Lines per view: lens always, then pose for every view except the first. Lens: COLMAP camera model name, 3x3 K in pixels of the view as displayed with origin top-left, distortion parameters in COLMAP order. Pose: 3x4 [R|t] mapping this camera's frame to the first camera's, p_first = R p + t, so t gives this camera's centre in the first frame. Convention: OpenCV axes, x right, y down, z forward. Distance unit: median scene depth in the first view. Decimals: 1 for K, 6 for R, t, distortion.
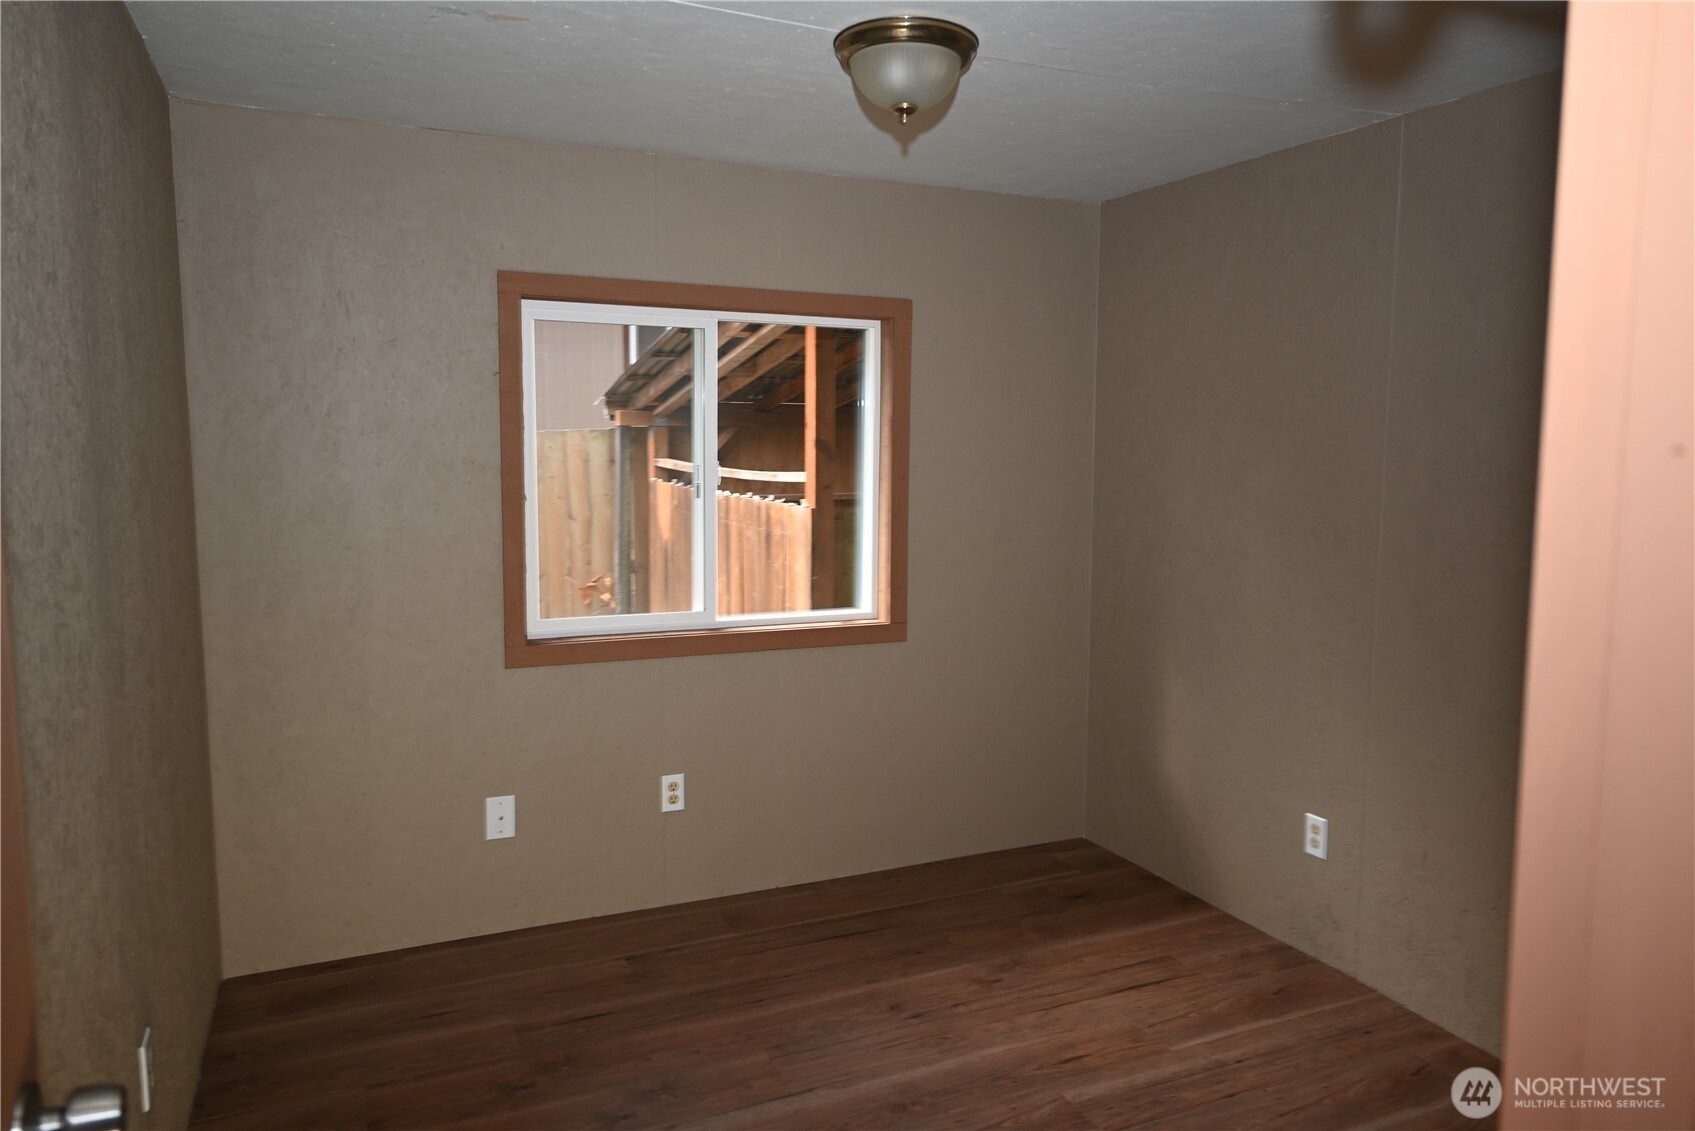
lens RADIAL K [[1145.2, 0, 853.1], [0, 1145.2, 564.6], [0, 0, 1]] dist [-0.000302, -0.000661]
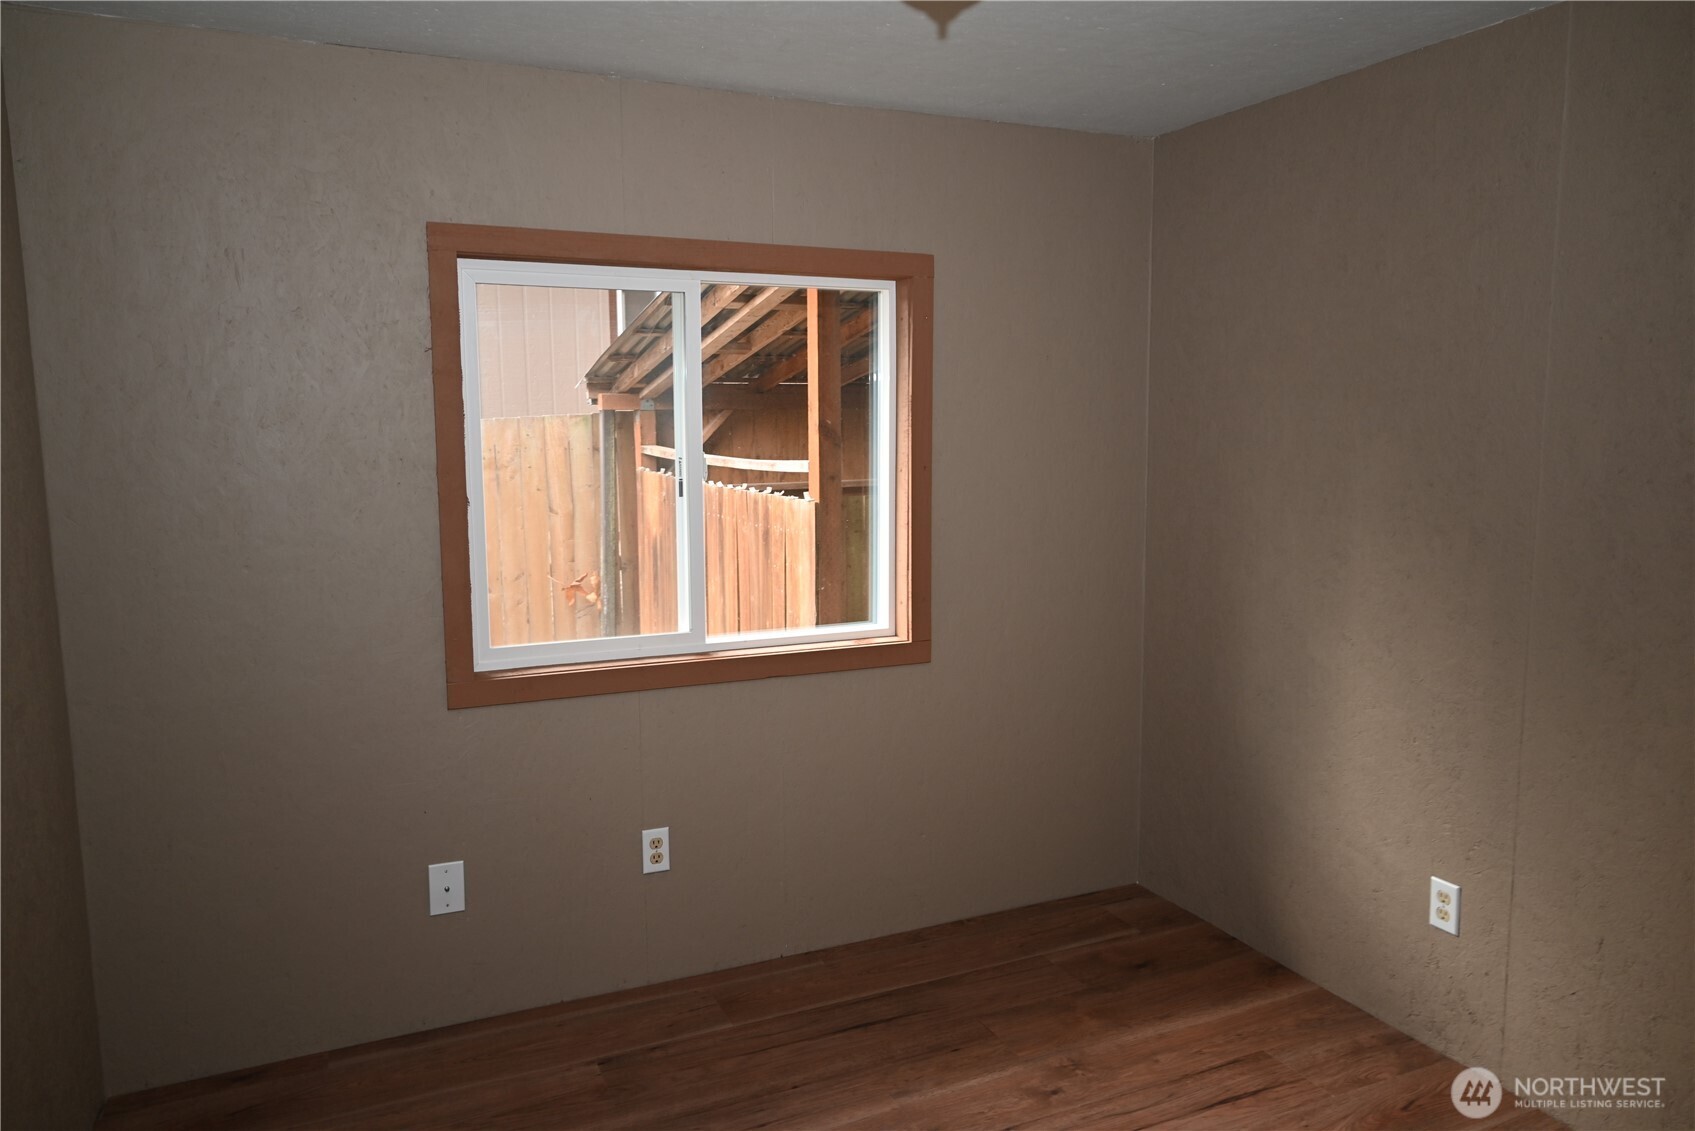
lens RADIAL K [[1172.3, 0, 847.5], [0, 1172.3, 565.5], [0, 0, 1]] dist [0.003427, 0.000532]
pose [[0.999891, -0.013161, -0.006659, -0.008333], [0.013255, 0.999809, 0.014332, -0.017353], [0.006469, -0.014418, 0.999875, 0.134363]]
